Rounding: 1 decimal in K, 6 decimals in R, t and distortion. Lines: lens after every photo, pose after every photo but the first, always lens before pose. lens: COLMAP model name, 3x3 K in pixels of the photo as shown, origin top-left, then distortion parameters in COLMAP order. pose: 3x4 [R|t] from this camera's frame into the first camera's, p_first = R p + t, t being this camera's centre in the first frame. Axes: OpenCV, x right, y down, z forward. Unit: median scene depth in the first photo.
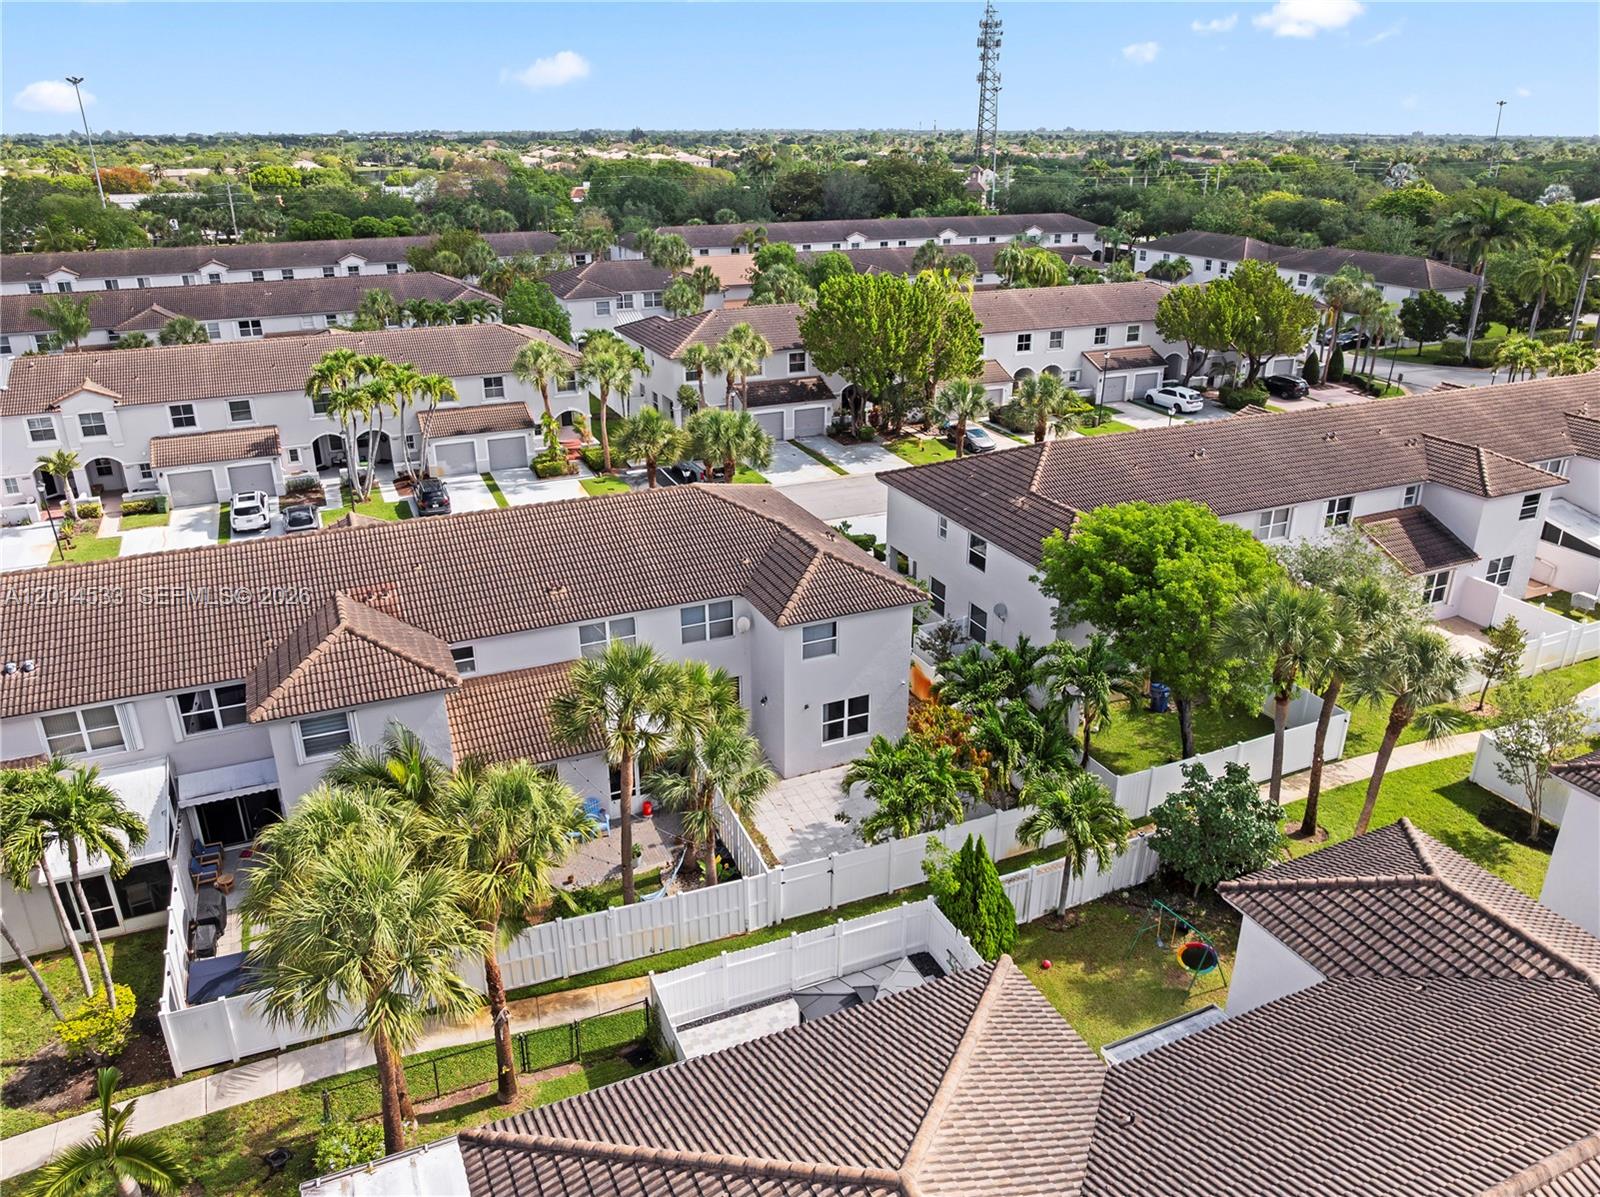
lens RADIAL K [[1106.7, 0, 800.0], [0, 1106.7, 598.5], [0, 0, 1]] dist [-0.076038, 0.043354]
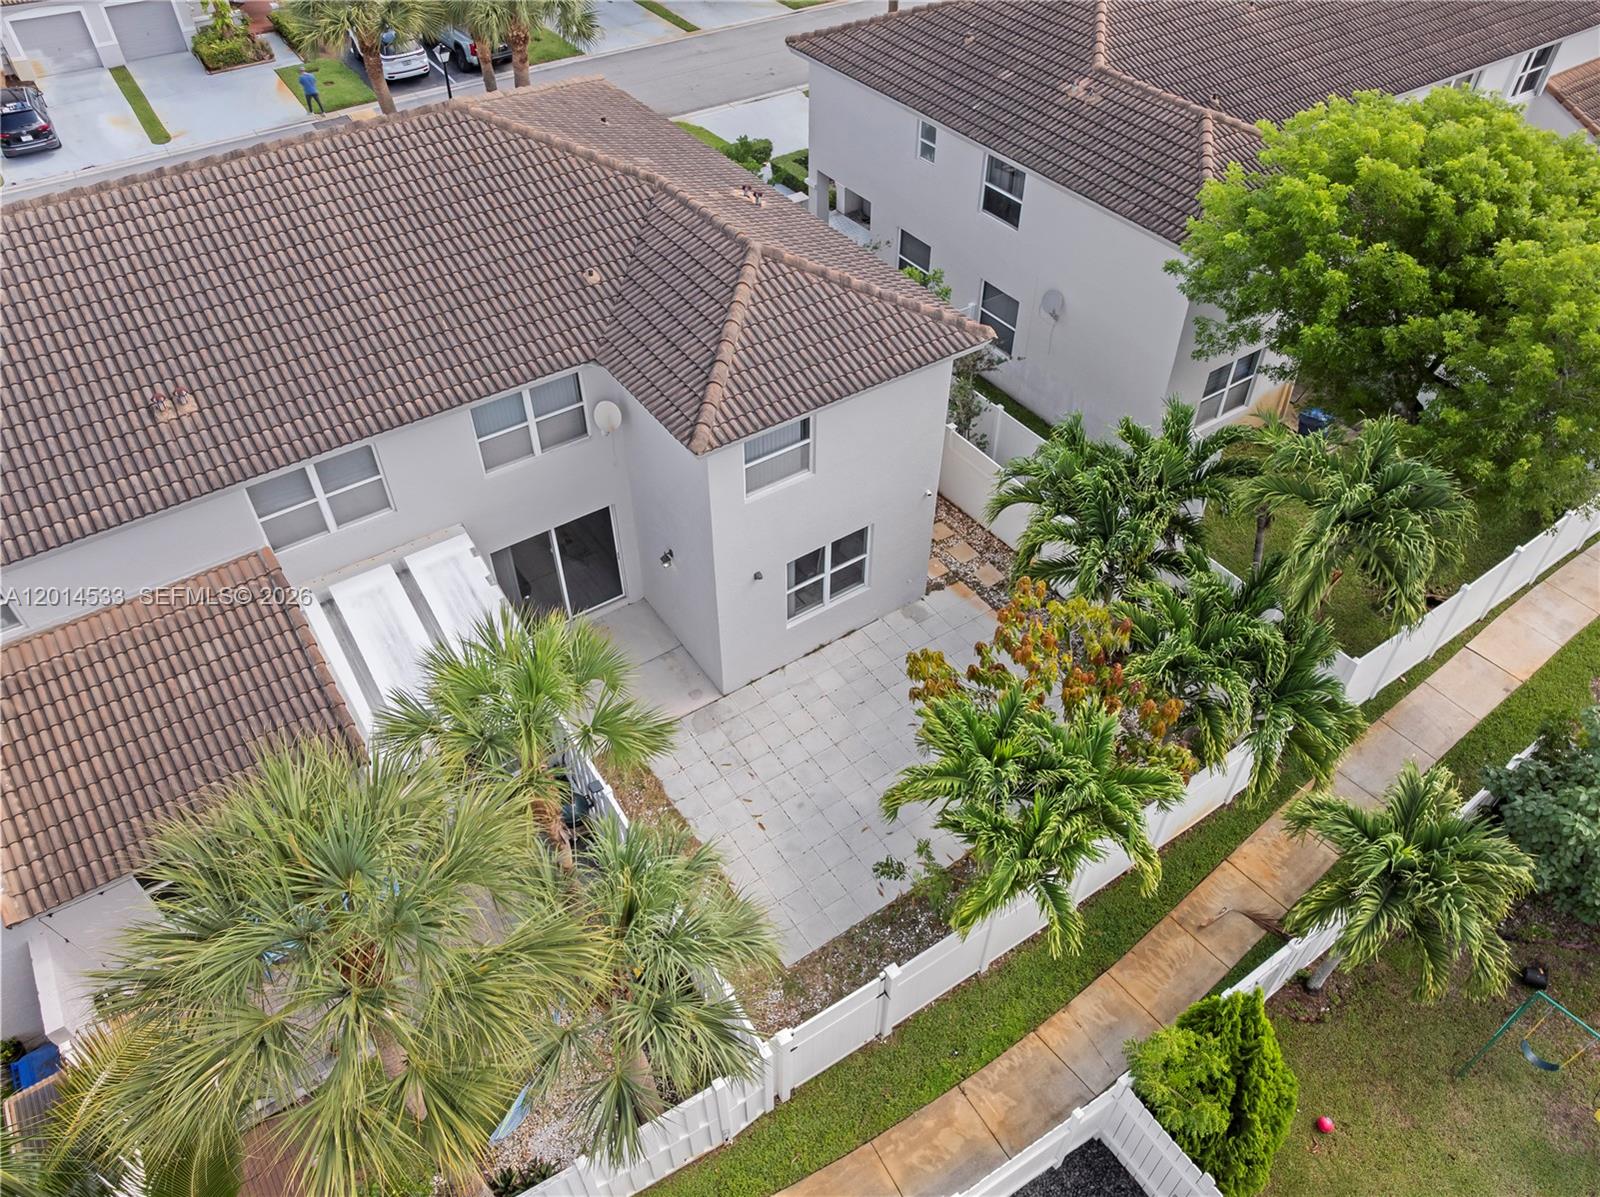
lens RADIAL K [[1106.7, 0, 800.0], [0, 1106.7, 598.5], [0, 0, 1]] dist [-0.076038, 0.043354]
pose [[0.984273, -0.123565, 0.126244, -0.034597], [0.066838, 0.922015, 0.381342, -0.072404], [-0.163520, -0.366907, 0.915773, 0.460653]]
